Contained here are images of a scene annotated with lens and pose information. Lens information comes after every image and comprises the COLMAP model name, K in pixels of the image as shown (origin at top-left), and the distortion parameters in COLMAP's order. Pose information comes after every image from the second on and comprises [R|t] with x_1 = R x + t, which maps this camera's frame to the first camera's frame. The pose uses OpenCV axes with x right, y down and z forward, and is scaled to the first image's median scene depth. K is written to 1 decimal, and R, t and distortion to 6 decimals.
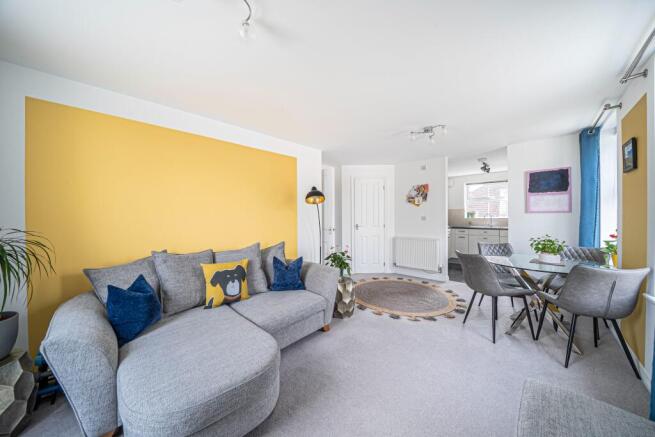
lens RADIAL K [[228.0, 0, 327.5], [0, 228.0, 218.5], [0, 0, 1]] dist [-0.023961, 0.000137]
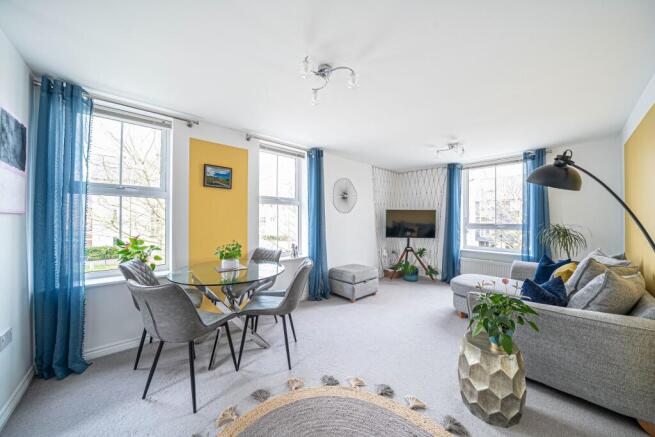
lens RADIAL K [[224.1, 0, 327.5], [0, 224.1, 218.5], [0, 0, 1]] dist [-0.025855, 0.000128]
pose [[-0.996570, 0.003689, 0.082669, 0.323805], [0.003838, 0.999991, 0.001645, -0.014980], [-0.082663, 0.001956, -0.996576, 1.288729]]
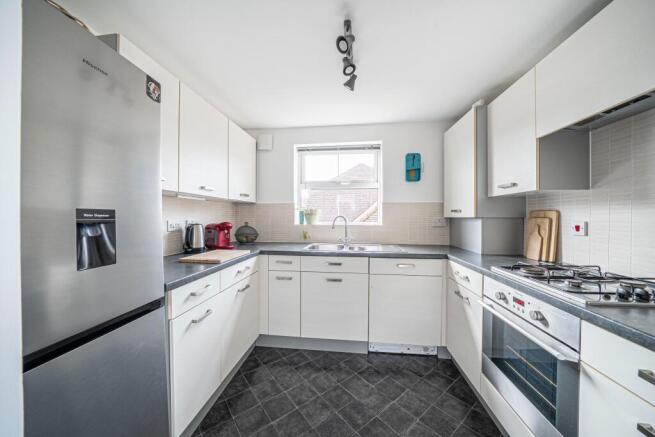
lens RADIAL K [[228.0, 0, 327.5], [0, 228.0, 218.5], [0, 0, 1]] dist [-0.023961, 0.000137]
pose [[0.799976, 0.002080, 0.600028, 0.716043], [-0.001283, 0.999998, -0.001756, -0.023144], [-0.600030, 0.000635, 0.799977, 1.107620]]
